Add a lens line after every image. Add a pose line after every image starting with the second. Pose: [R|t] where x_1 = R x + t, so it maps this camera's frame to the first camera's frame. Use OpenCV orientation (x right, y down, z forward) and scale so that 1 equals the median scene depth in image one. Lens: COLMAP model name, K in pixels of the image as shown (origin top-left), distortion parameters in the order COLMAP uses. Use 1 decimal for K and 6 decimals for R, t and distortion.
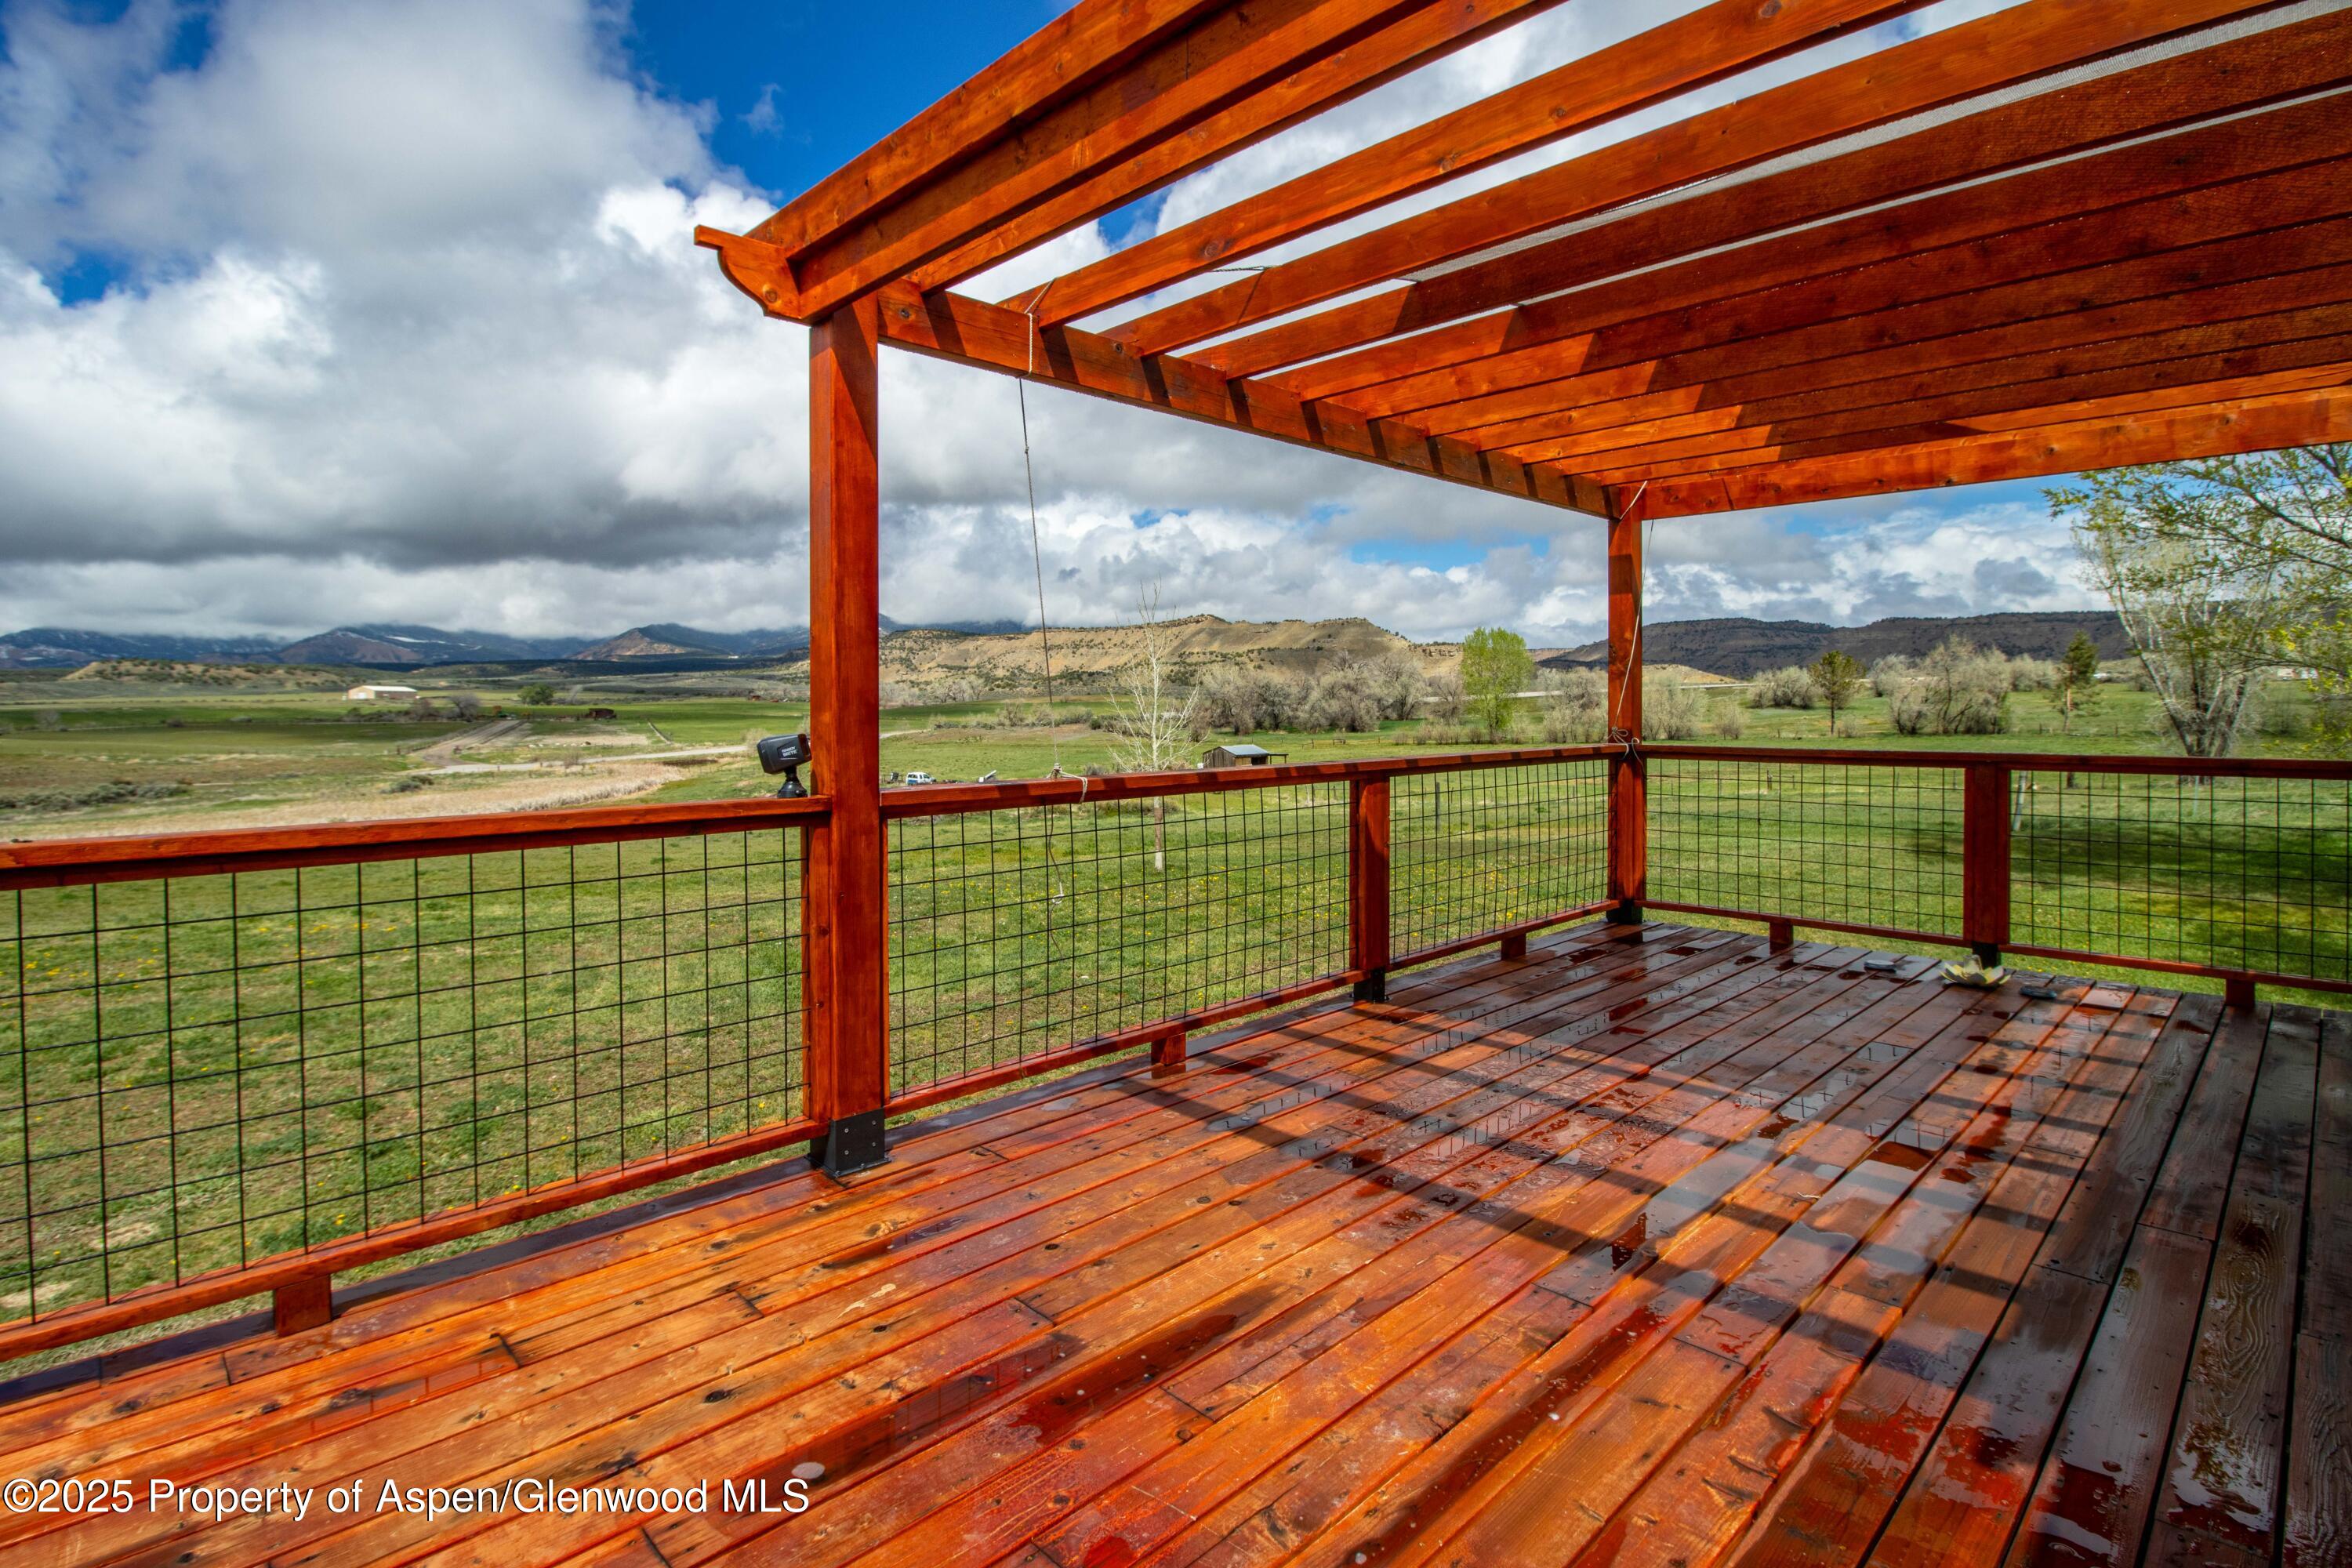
lens RADIAL K [[1178.8, 0, 1166.7], [0, 1178.8, 704.6], [0, 0, 1]] dist [-0.004689, -0.001055]
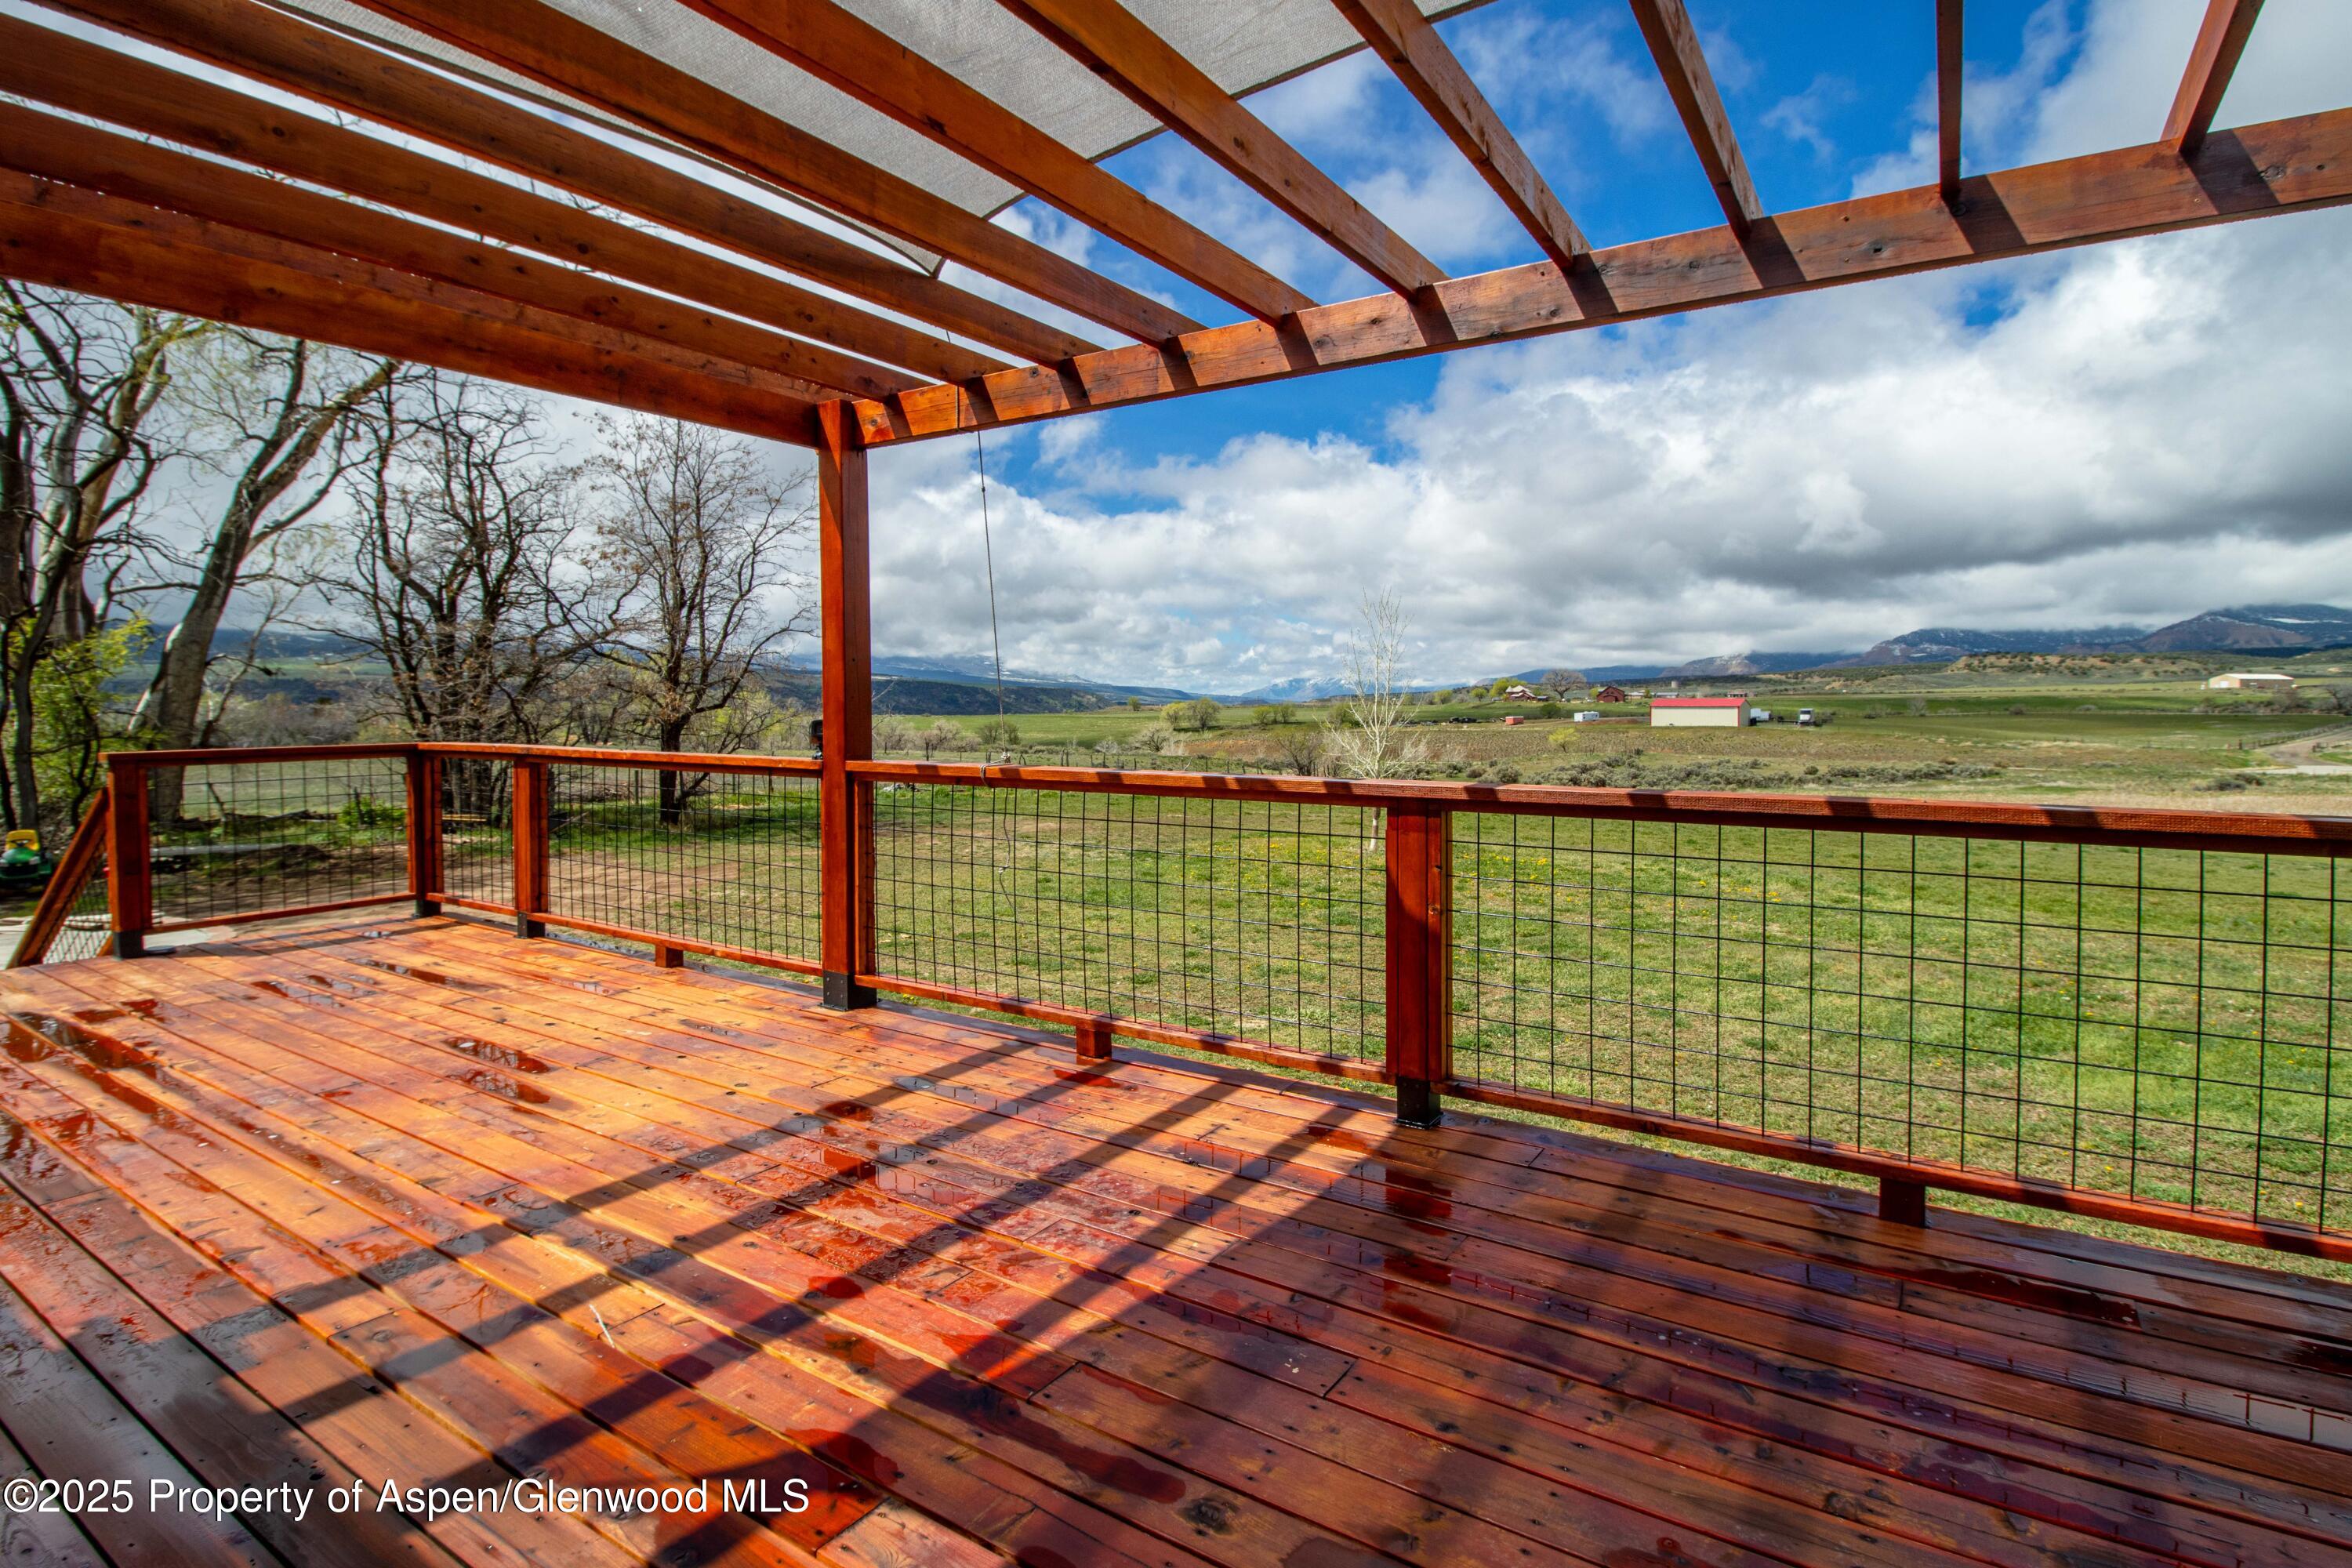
lens RADIAL K [[1141.4, 0, 1174.6], [0, 1141.4, 723.9], [0, 0, 1]] dist [-0.004146, -0.000860]
pose [[0.218550, 0.027092, -0.975450, 0.590854], [-0.001343, 0.999622, 0.027463, -0.005641], [0.975825, -0.004692, 0.218504, 0.521023]]
